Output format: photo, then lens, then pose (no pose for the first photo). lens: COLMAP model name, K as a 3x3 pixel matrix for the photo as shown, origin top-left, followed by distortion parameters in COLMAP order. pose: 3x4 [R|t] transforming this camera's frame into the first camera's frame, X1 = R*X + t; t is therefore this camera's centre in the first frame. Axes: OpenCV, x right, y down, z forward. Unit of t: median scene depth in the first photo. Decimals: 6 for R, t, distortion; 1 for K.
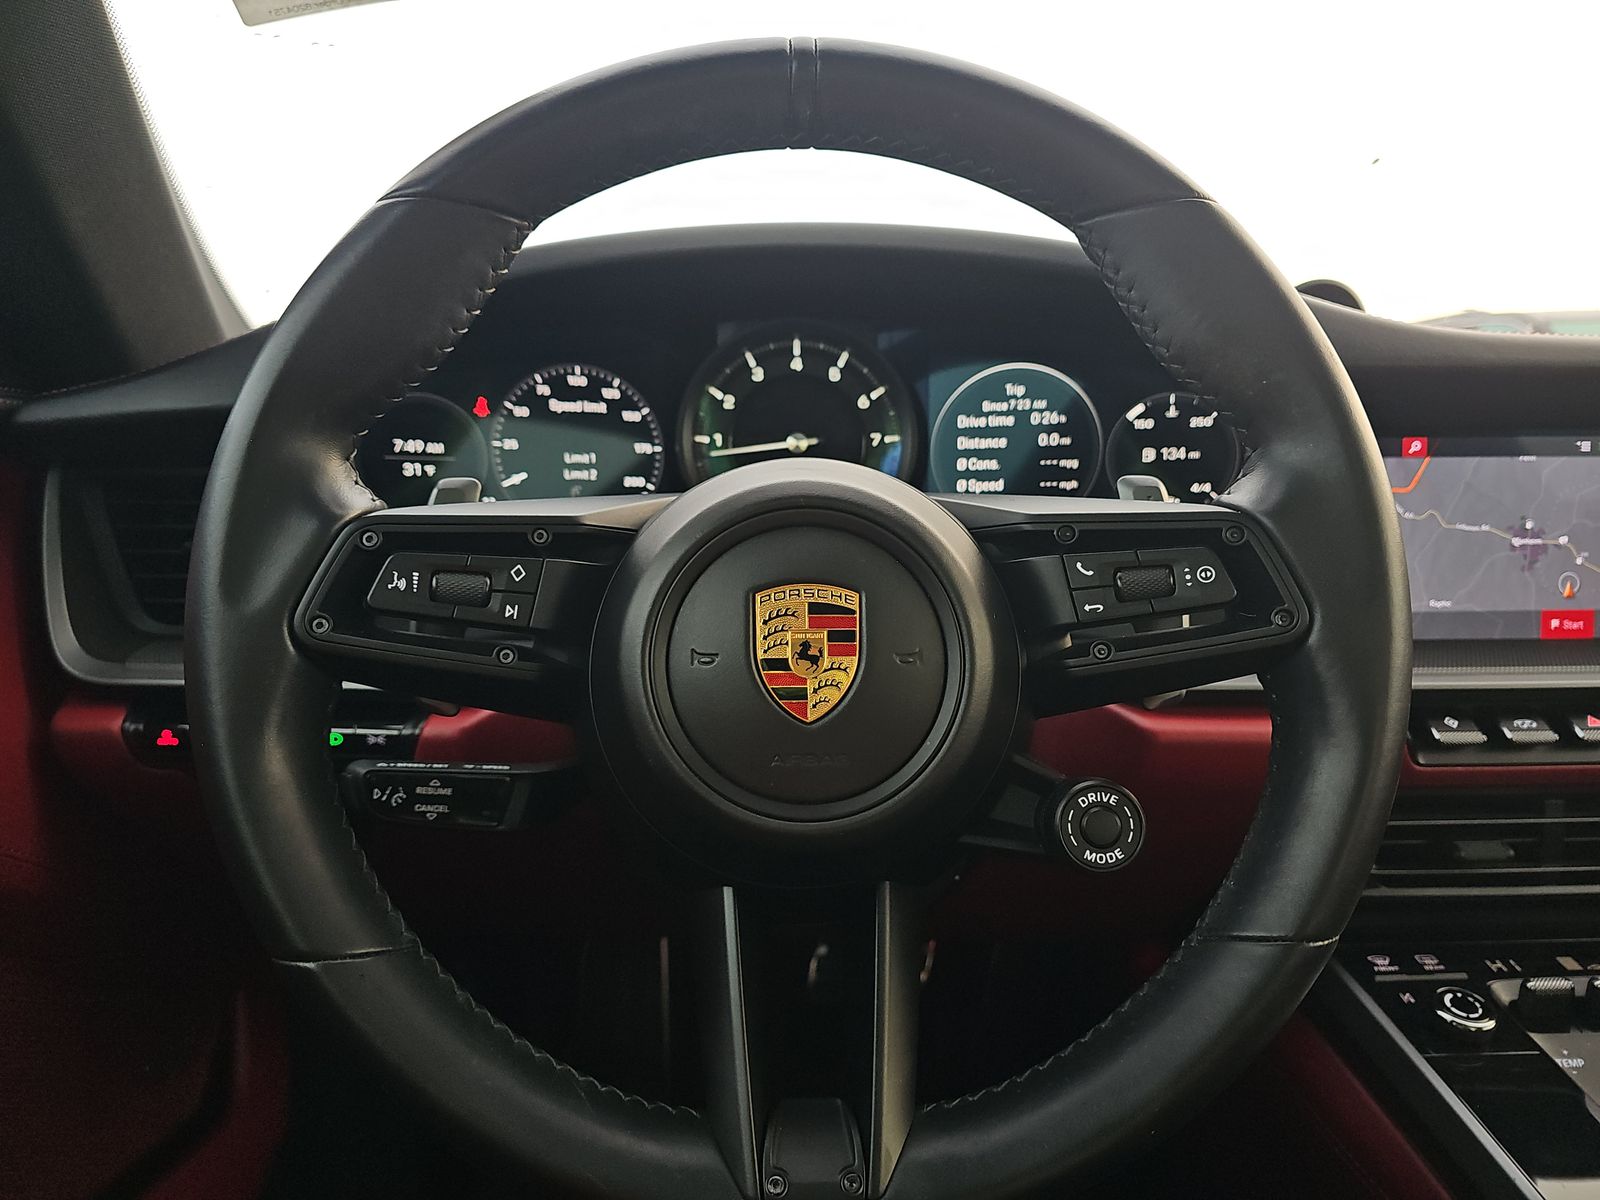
lens RADIAL K [[1065.9, 0, 792.7], [0, 1065.9, 603.3], [0, 0, 1]] dist [-0.001783, -0.007766]
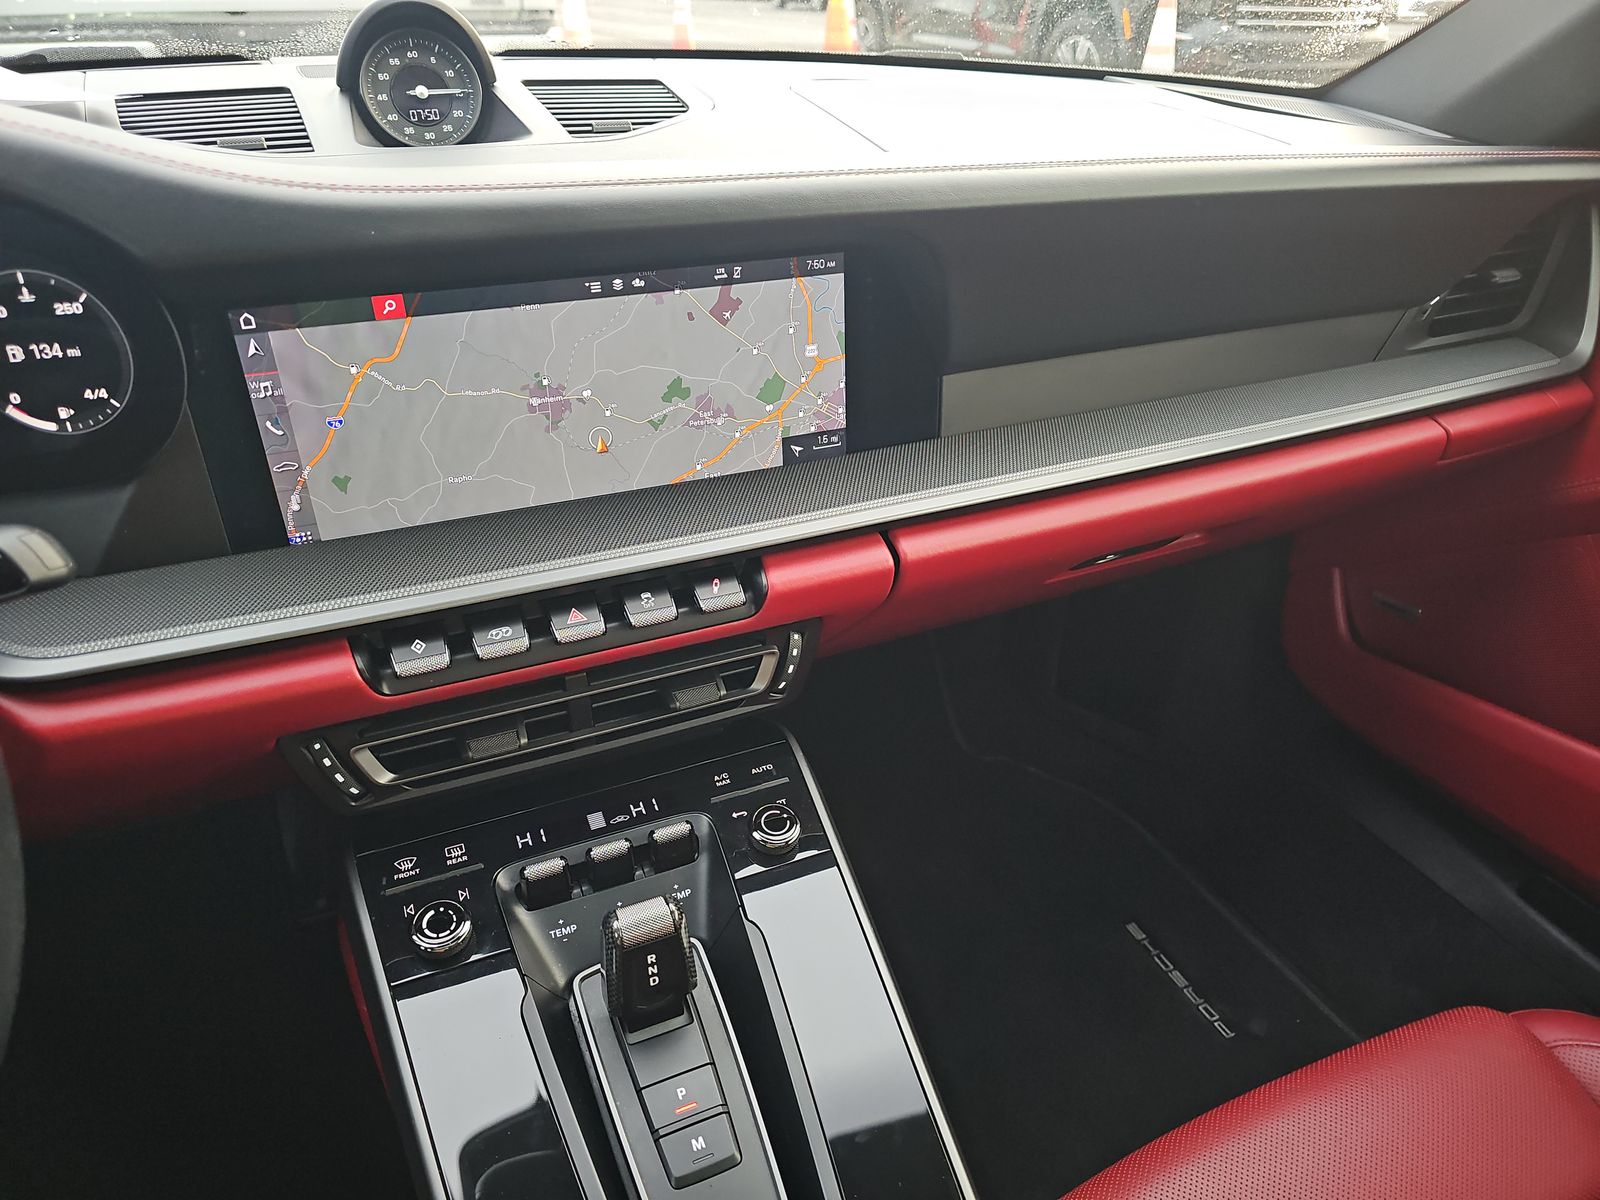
lens RADIAL K [[1065.9, 0, 798.4], [0, 1065.9, 604.9], [0, 0, 1]] dist [-0.001783, -0.007766]
pose [[0.928688, -0.179080, 0.324760, 0.563203], [0.041299, 0.920180, 0.389310, -0.240916], [-0.368555, -0.348135, 0.861956, 0.079810]]
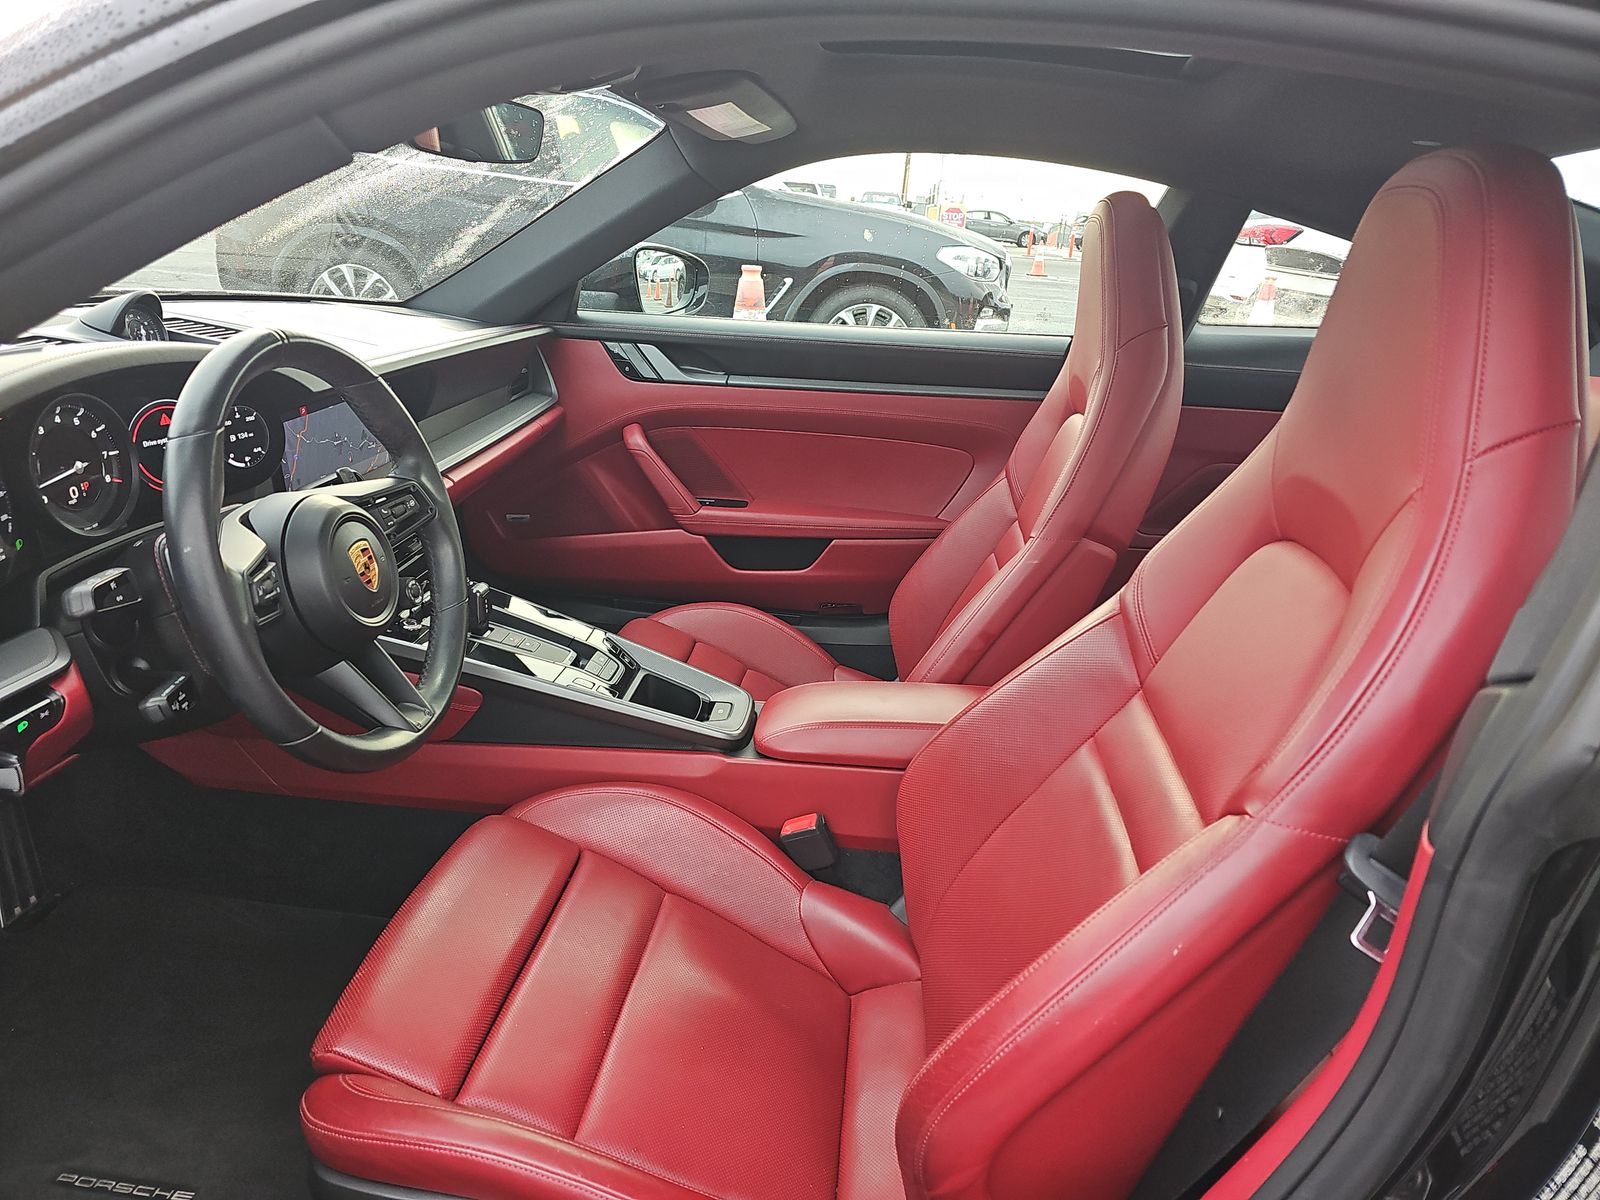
lens RADIAL K [[1065.9, 0, 798.4], [0, 1065.9, 601.7], [0, 0, 1]] dist [-0.001783, -0.007766]
pose [[0.145158, -0.332285, 0.931942, -1.453613], [0.081175, 0.942742, 0.323493, -0.402815], [-0.986073, 0.028692, 0.163820, -0.363321]]
